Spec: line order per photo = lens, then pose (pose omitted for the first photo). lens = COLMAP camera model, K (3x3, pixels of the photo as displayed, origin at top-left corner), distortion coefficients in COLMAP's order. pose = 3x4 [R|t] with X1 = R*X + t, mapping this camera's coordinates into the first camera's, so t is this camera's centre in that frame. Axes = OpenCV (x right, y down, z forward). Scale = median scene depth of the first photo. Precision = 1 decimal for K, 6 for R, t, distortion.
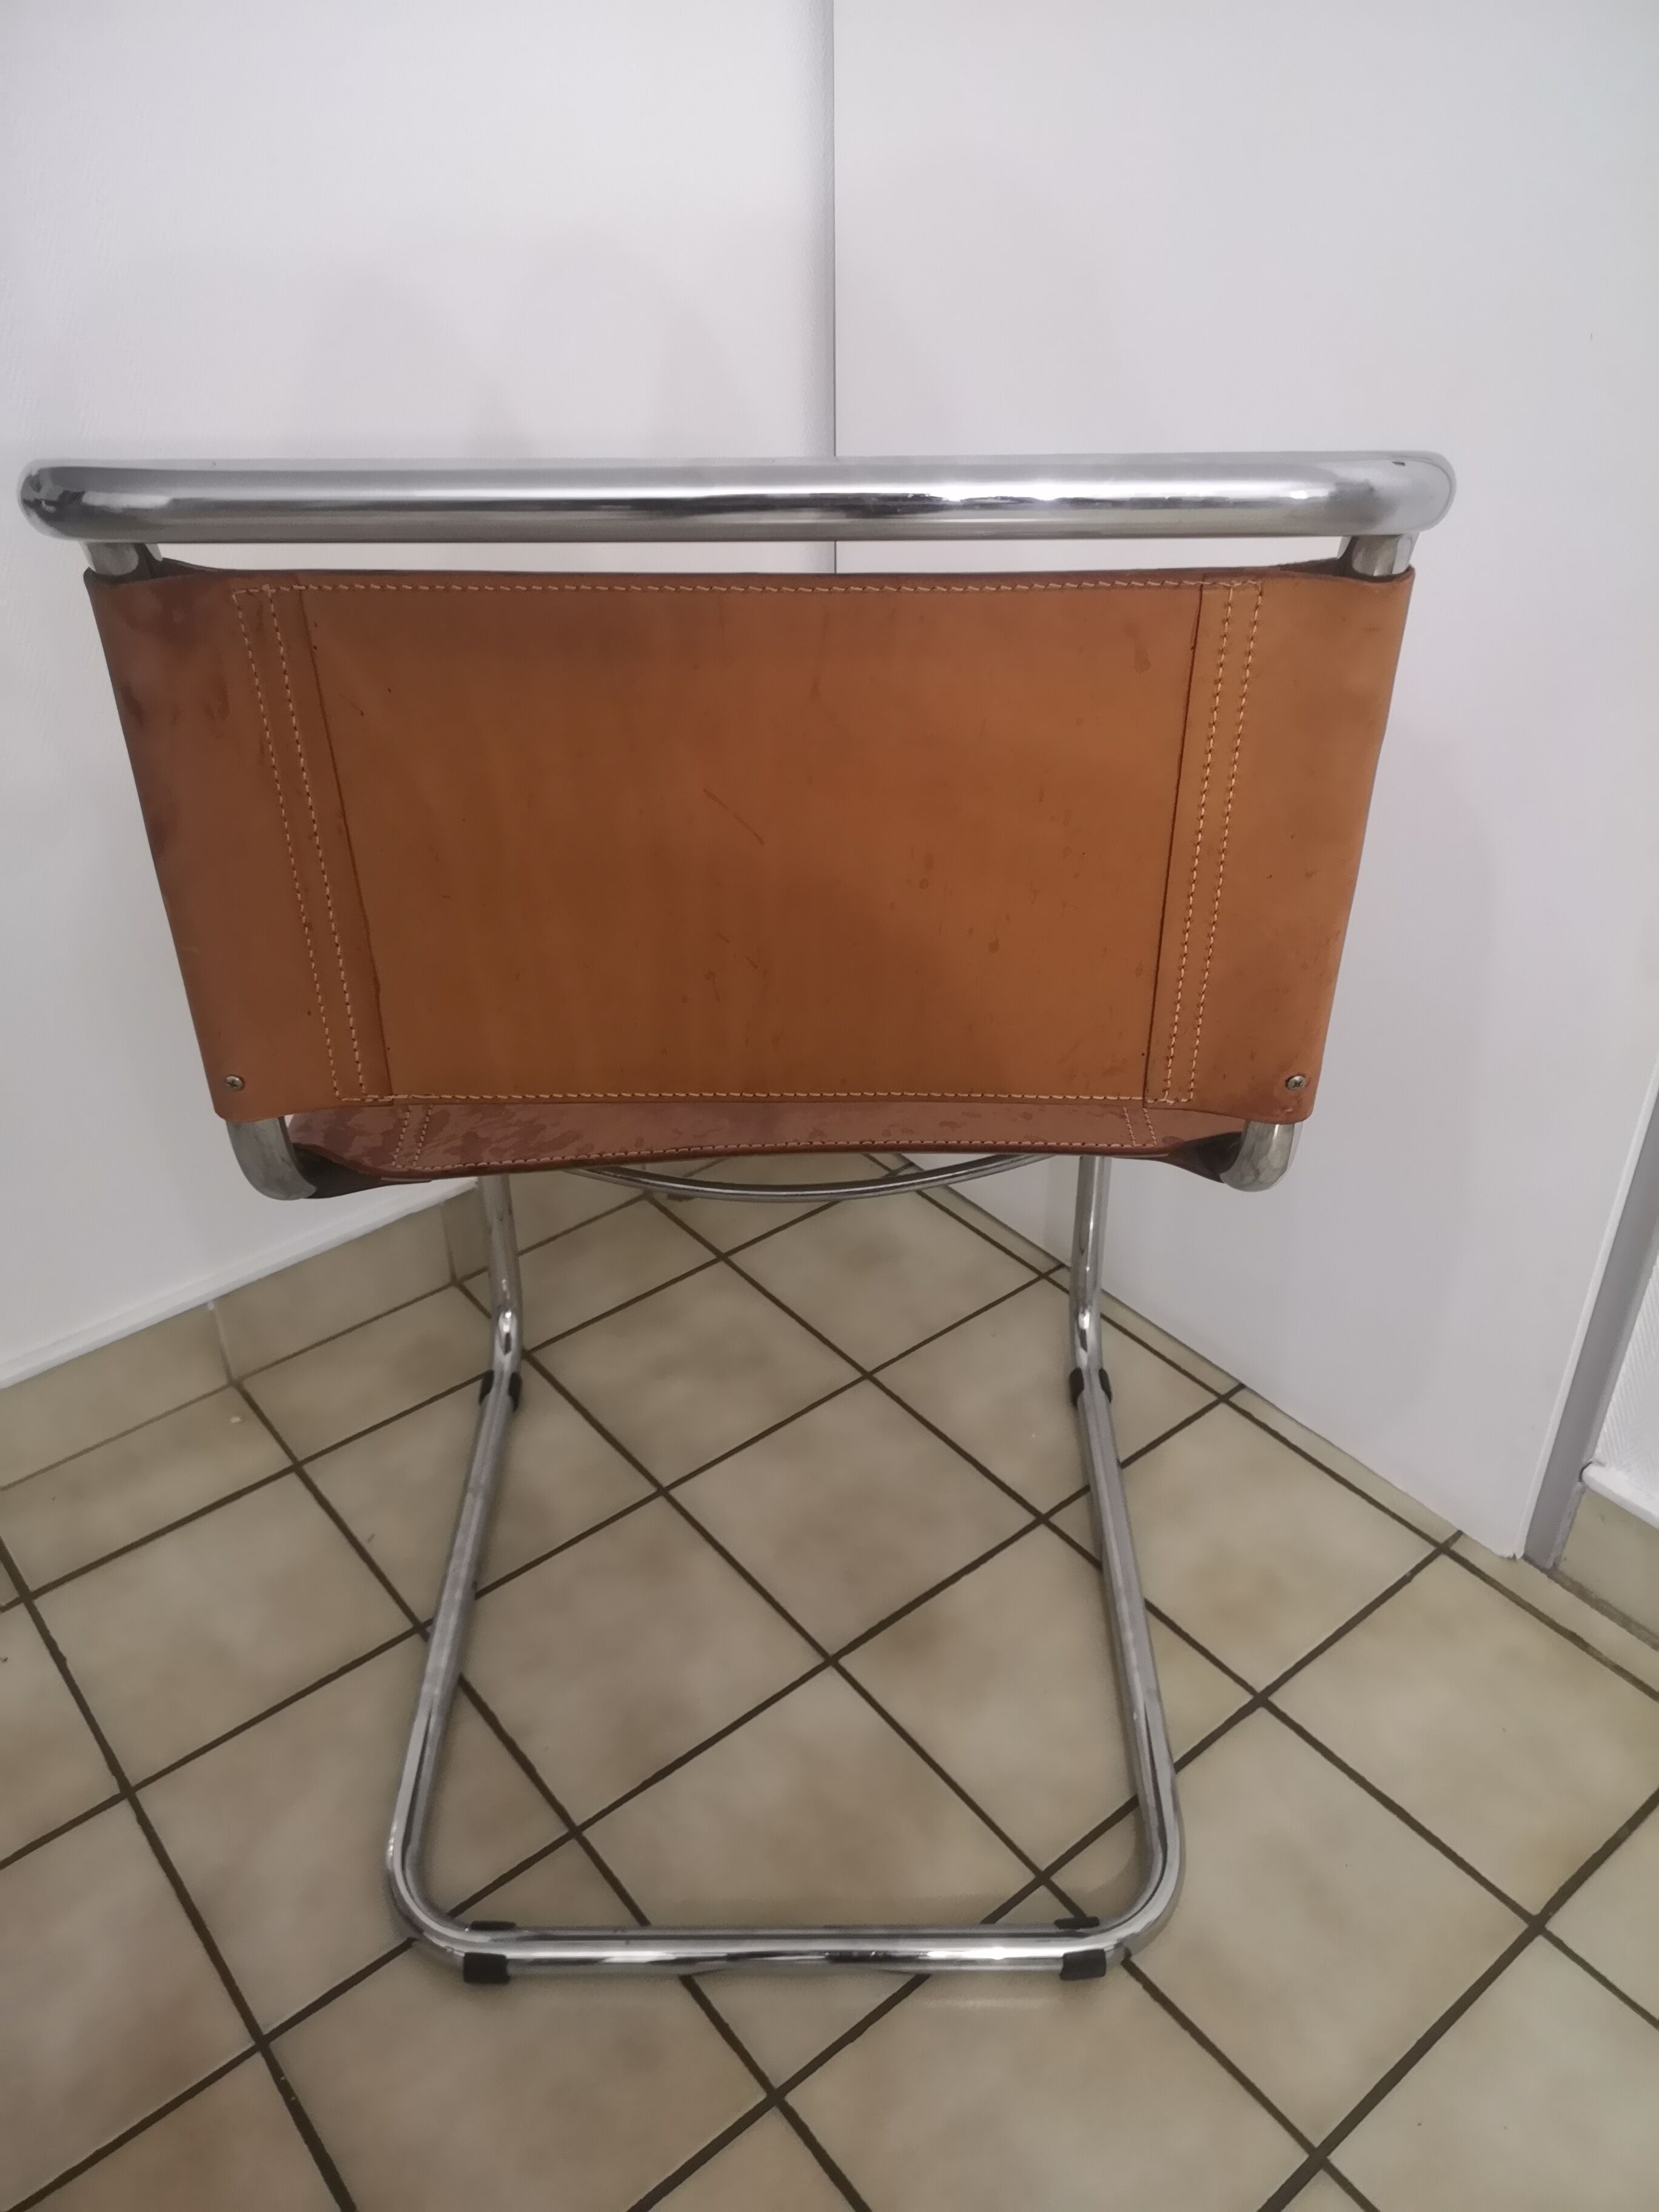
lens RADIAL K [[1746.6, 0, 833.0], [0, 1746.6, 1119.4], [0, 0, 1]] dist [0.042188, -0.043044]
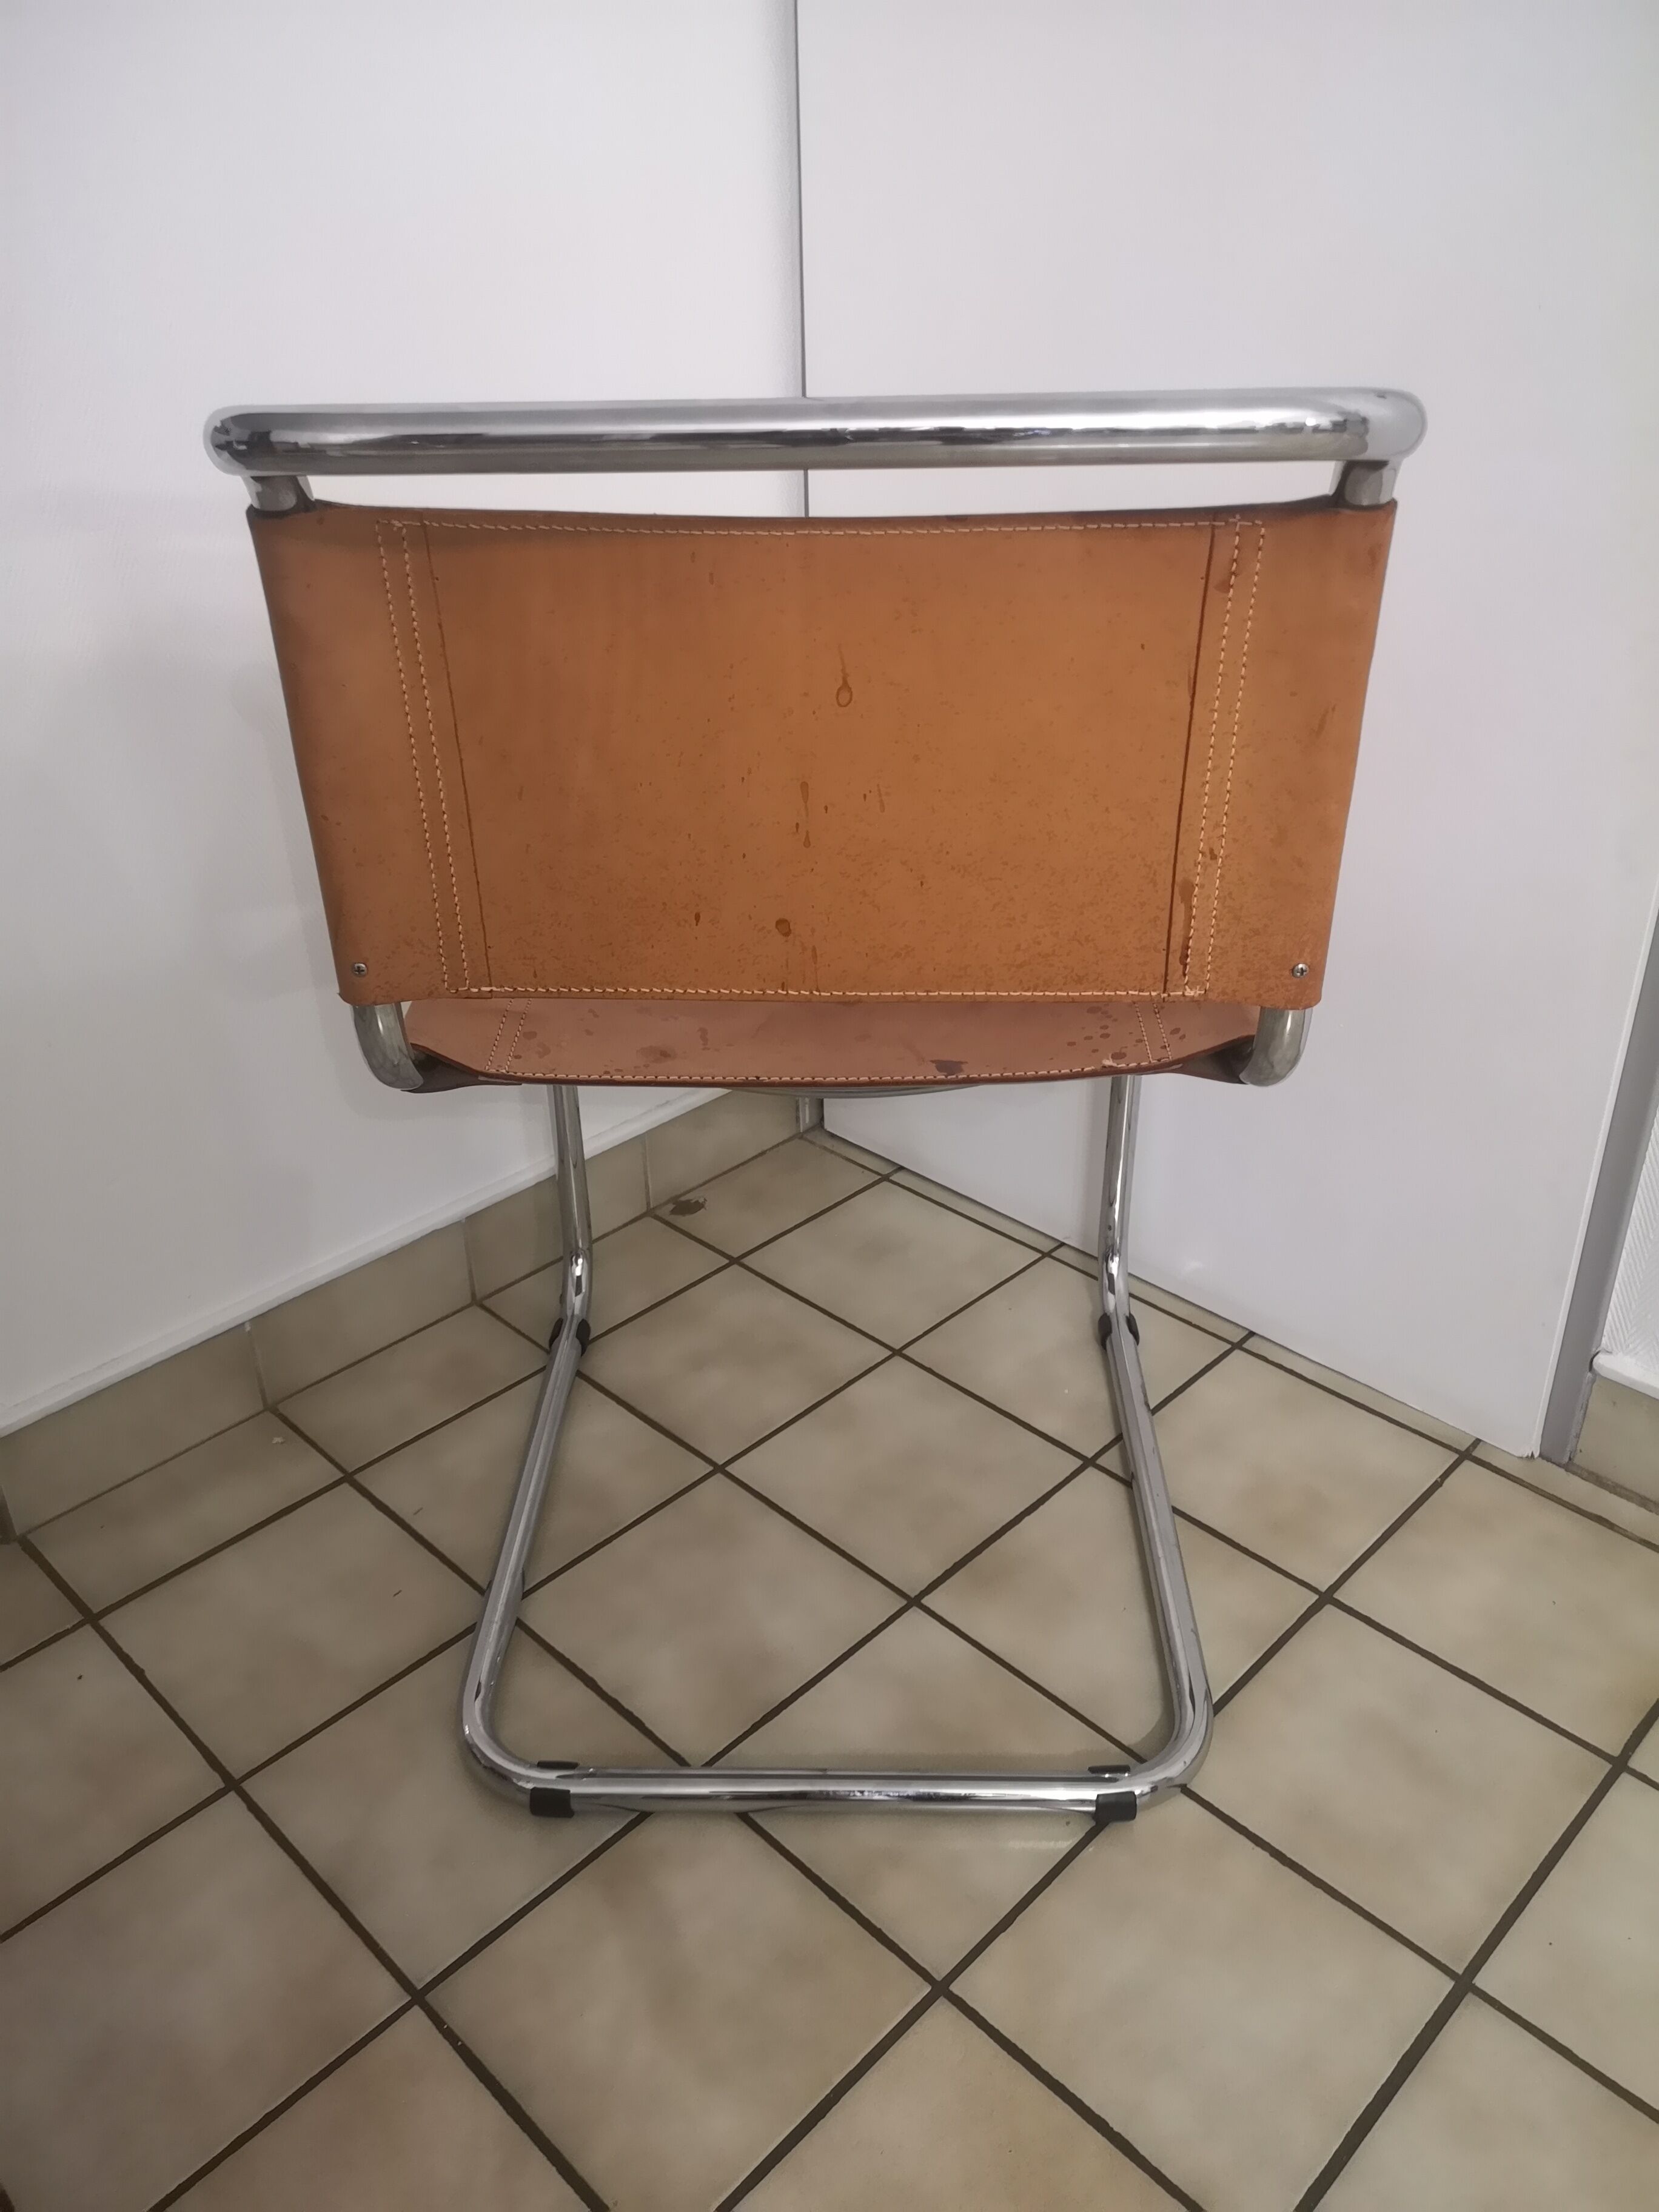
lens RADIAL K [[1746.6, 0, 830.5], [0, 1746.6, 1126.5], [0, 0, 1]] dist [0.042188, -0.043044]
pose [[0.993486, -0.064255, 0.094111, -0.121961], [0.071571, 0.994494, -0.076541, 0.102052], [-0.088675, 0.082778, 0.992615, -0.034432]]
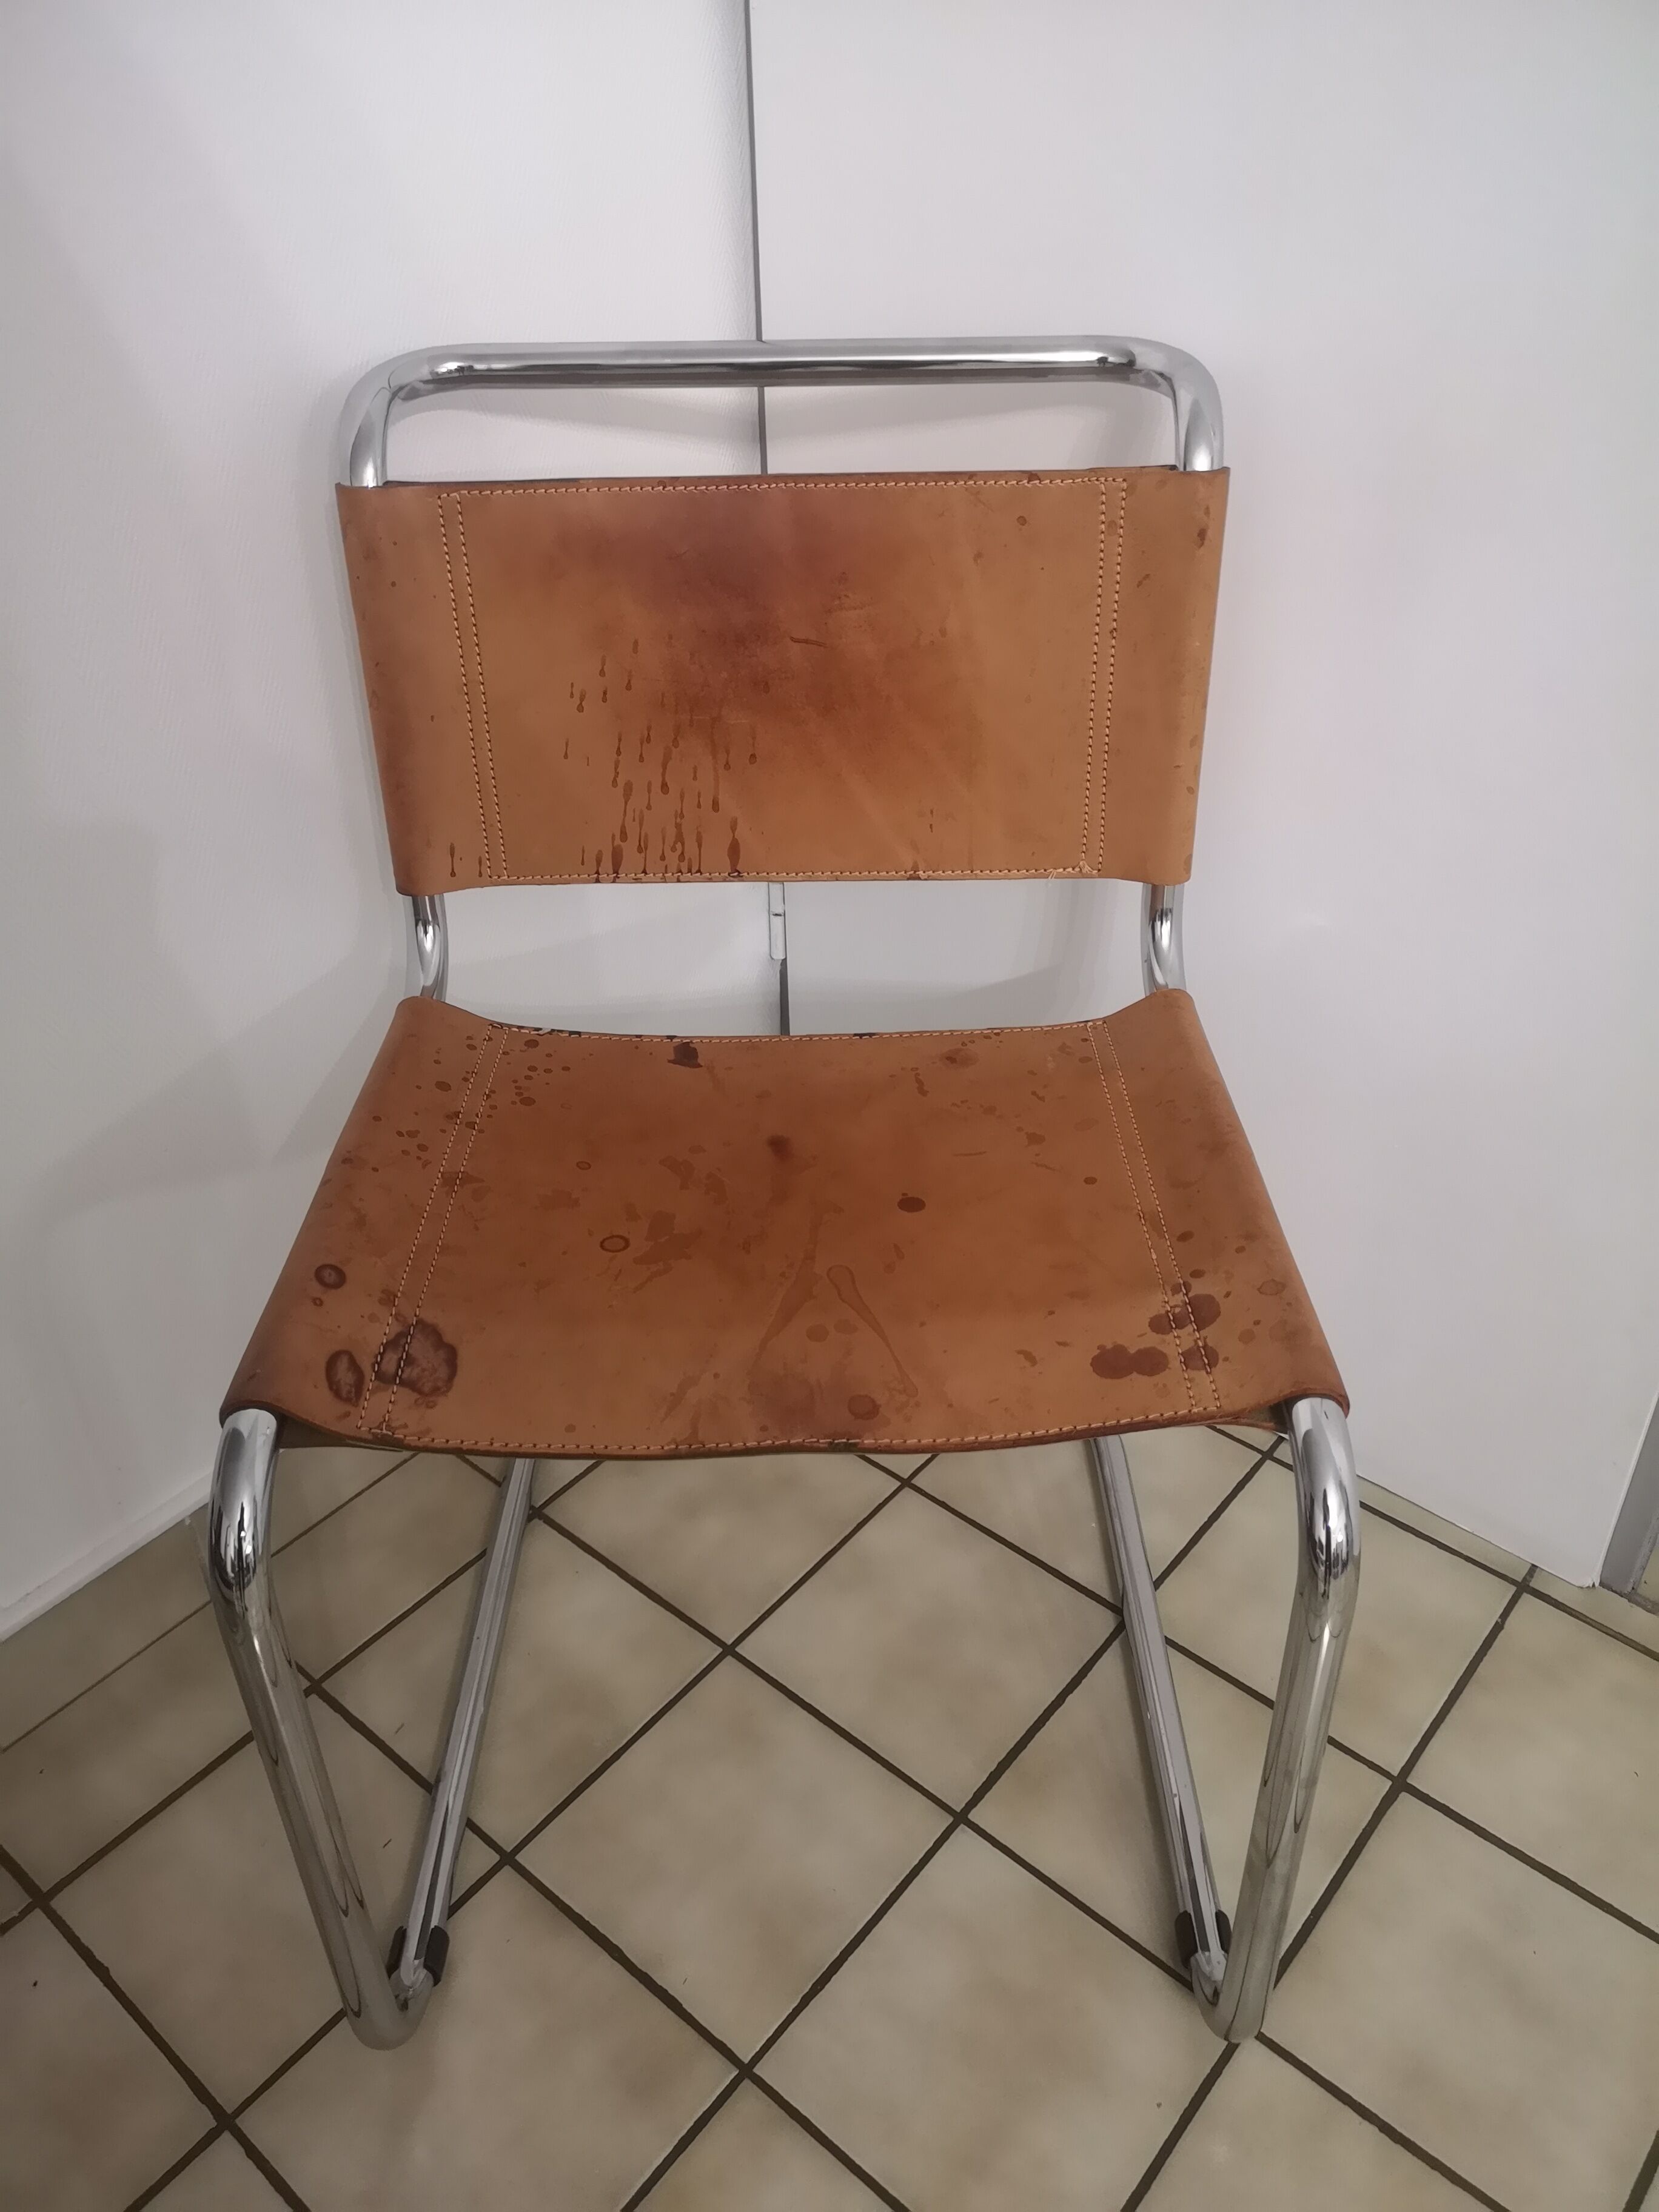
lens RADIAL K [[1746.6, 0, 823.4], [0, 1746.6, 1096.6], [0, 0, 1]] dist [0.042188, -0.043044]
pose [[0.981719, -0.113929, 0.152474, -0.164211], [0.112223, 0.993486, 0.019782, -0.096990], [-0.153735, -0.002309, 0.988109, 0.078307]]
